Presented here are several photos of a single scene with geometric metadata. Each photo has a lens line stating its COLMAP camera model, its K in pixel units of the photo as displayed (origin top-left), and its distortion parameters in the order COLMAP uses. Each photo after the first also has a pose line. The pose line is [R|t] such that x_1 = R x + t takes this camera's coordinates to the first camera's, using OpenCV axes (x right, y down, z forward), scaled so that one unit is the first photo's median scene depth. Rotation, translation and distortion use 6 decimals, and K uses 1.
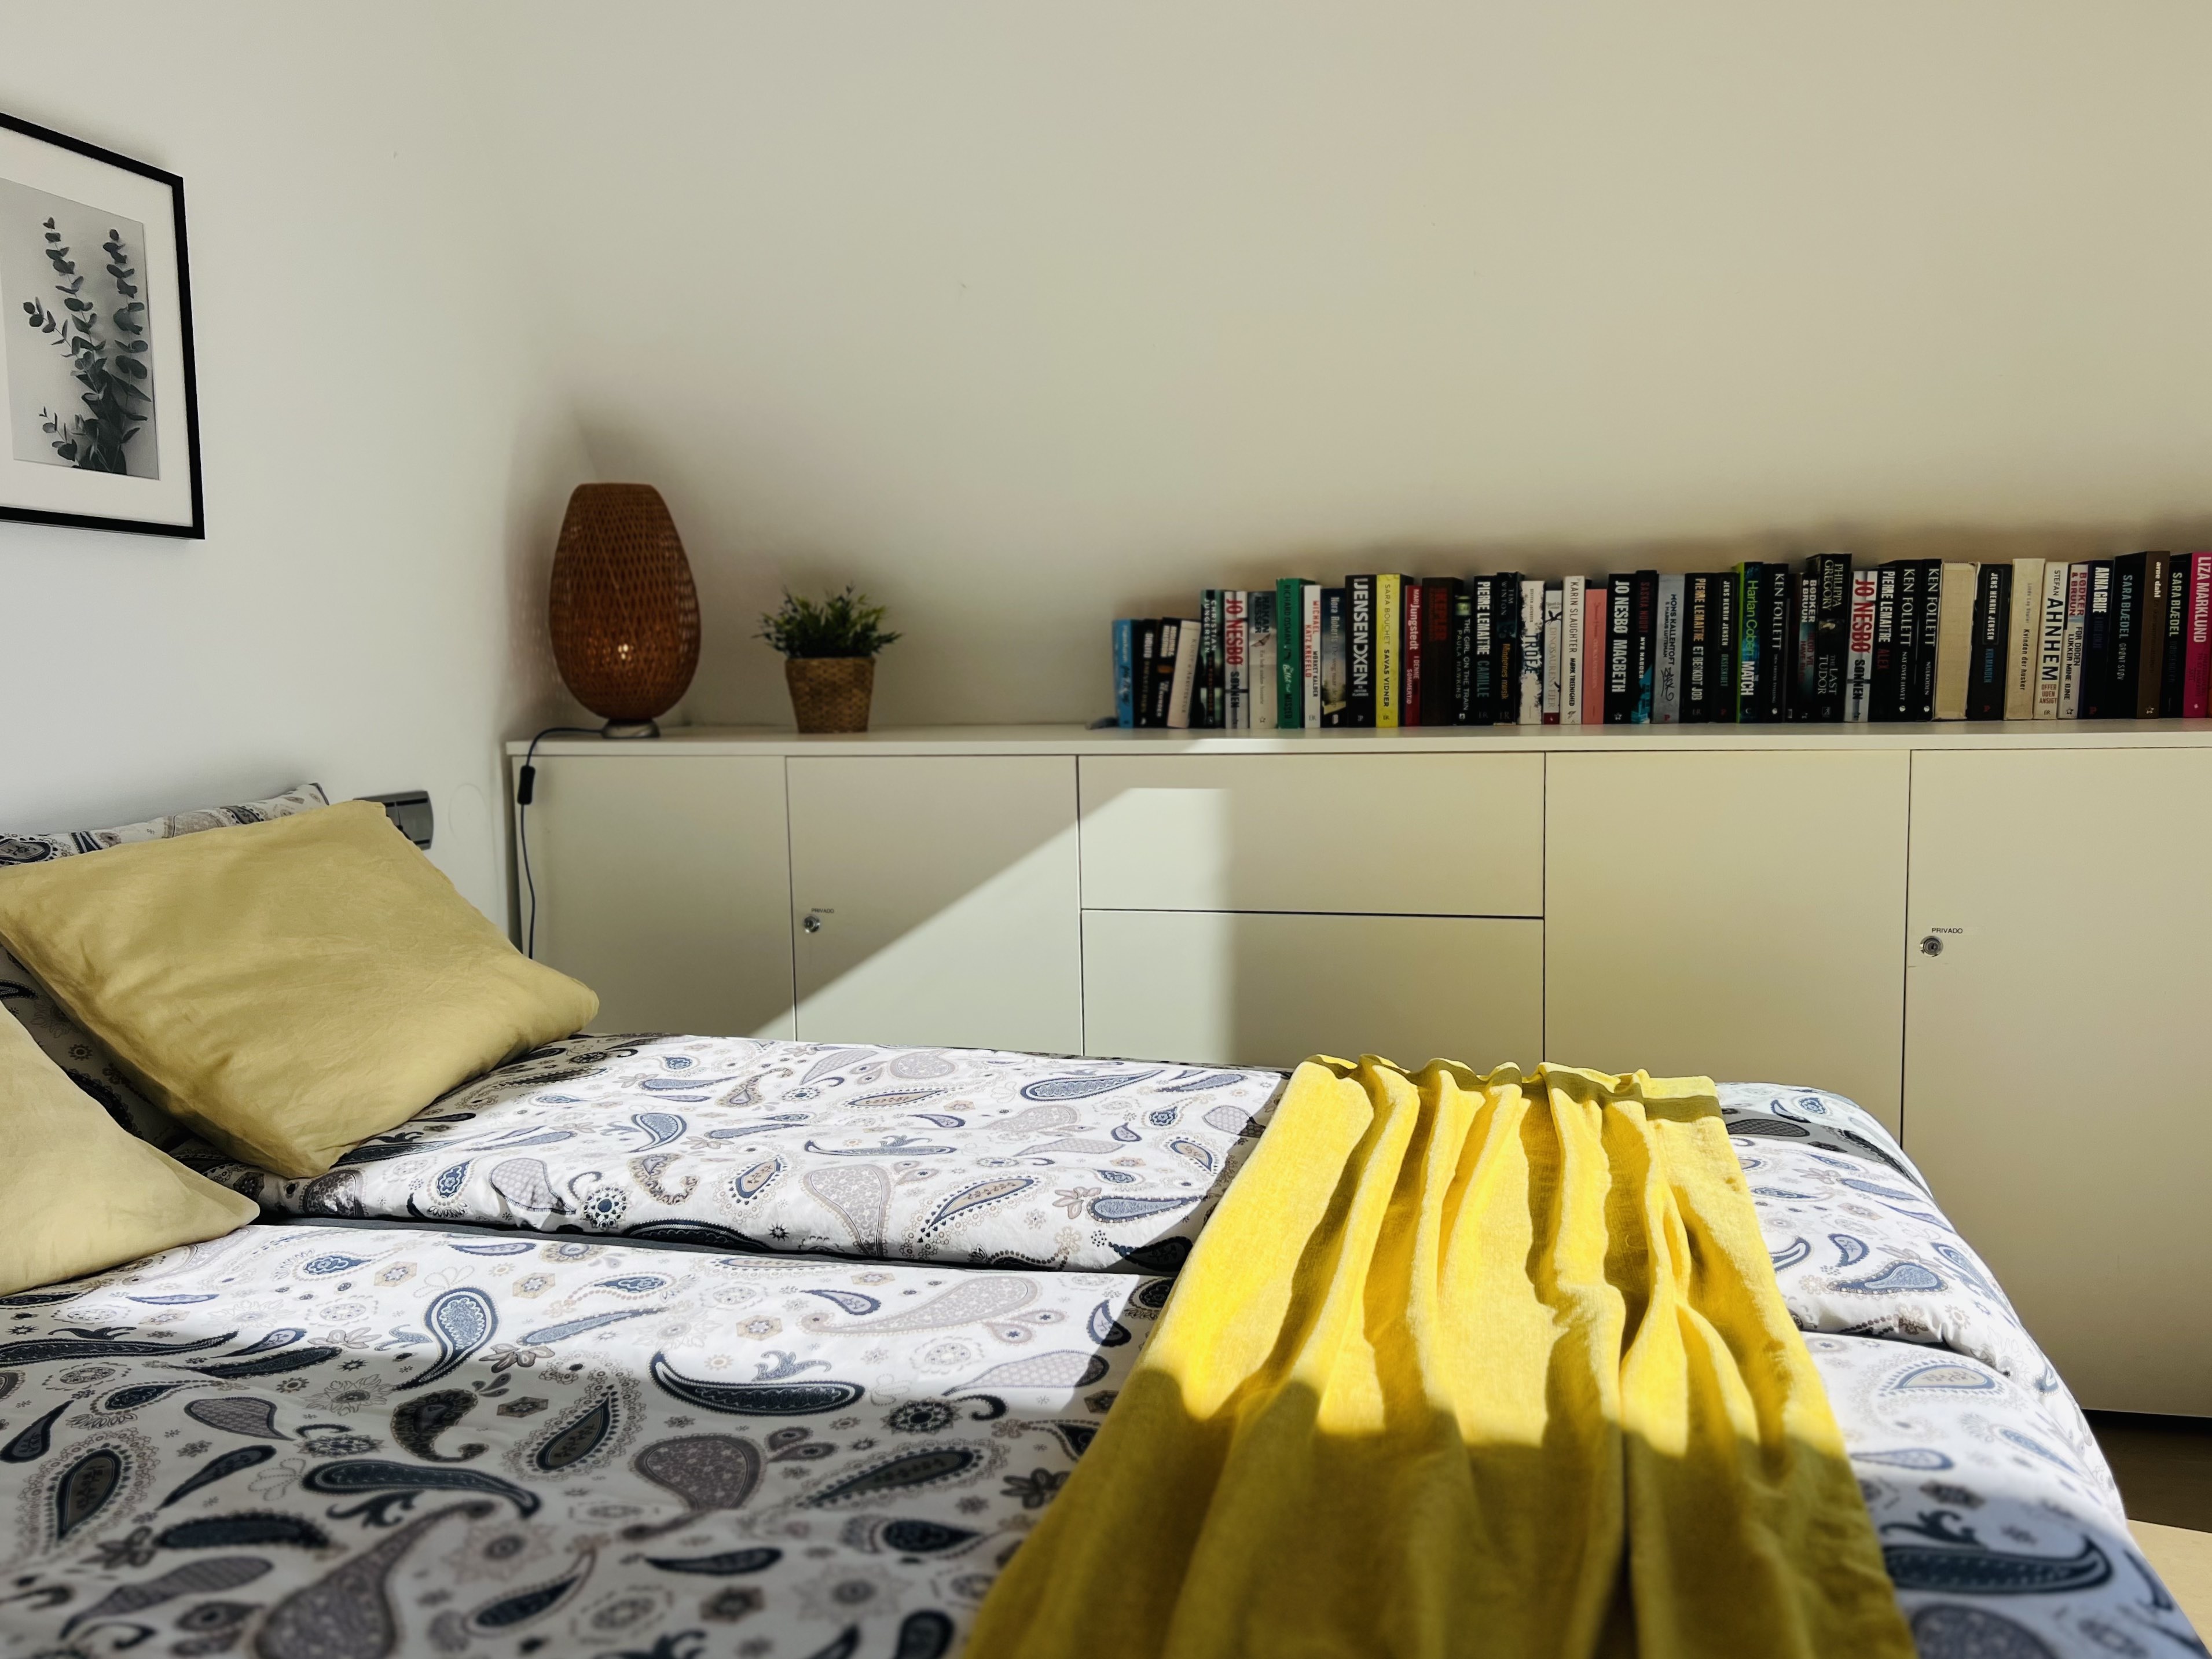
lens RADIAL K [[1667.0, 0, 1121.8], [0, 1667.0, 828.5], [0, 0, 1]] dist [0.002187, -0.005812]
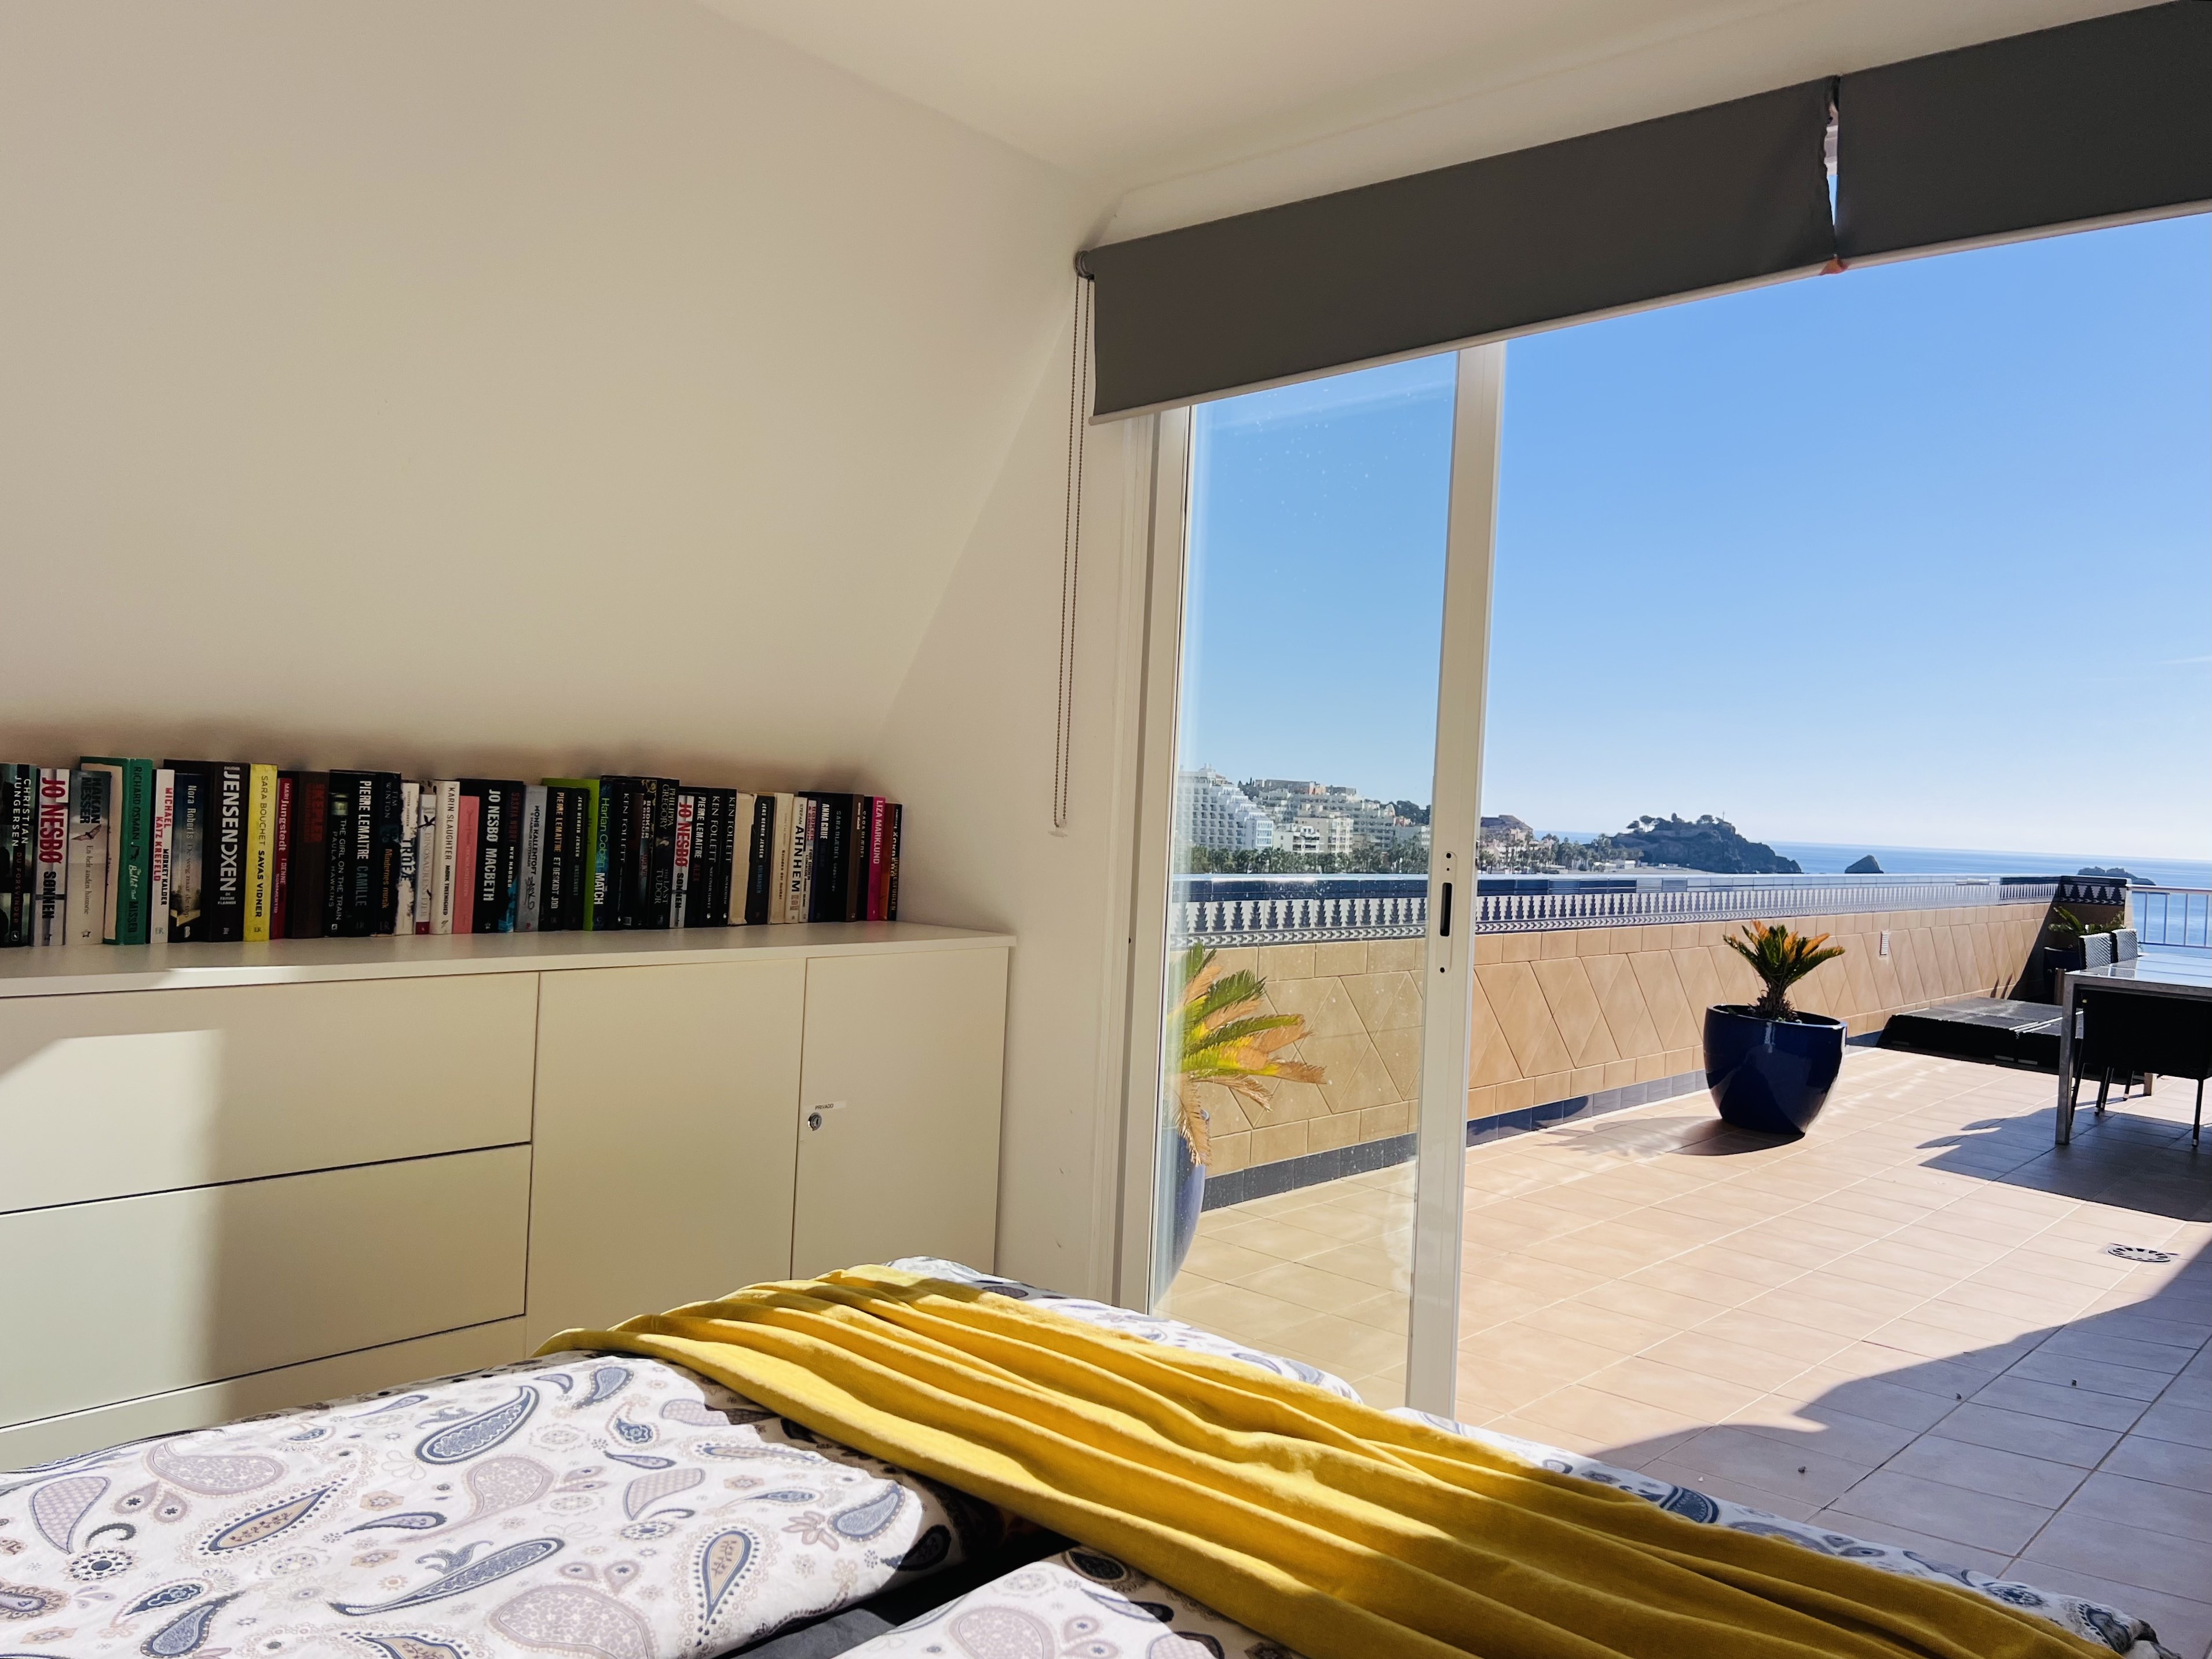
lens RADIAL K [[1667.2, 0, 1121.8], [0, 1667.2, 828.5], [0, 0, 1]] dist [0.002187, -0.005812]
pose [[0.456834, 0.035065, 0.888861, -0.412470], [0.035202, 0.997727, -0.057452, -0.054997], [-0.888855, 0.057536, 0.454561, 0.217371]]
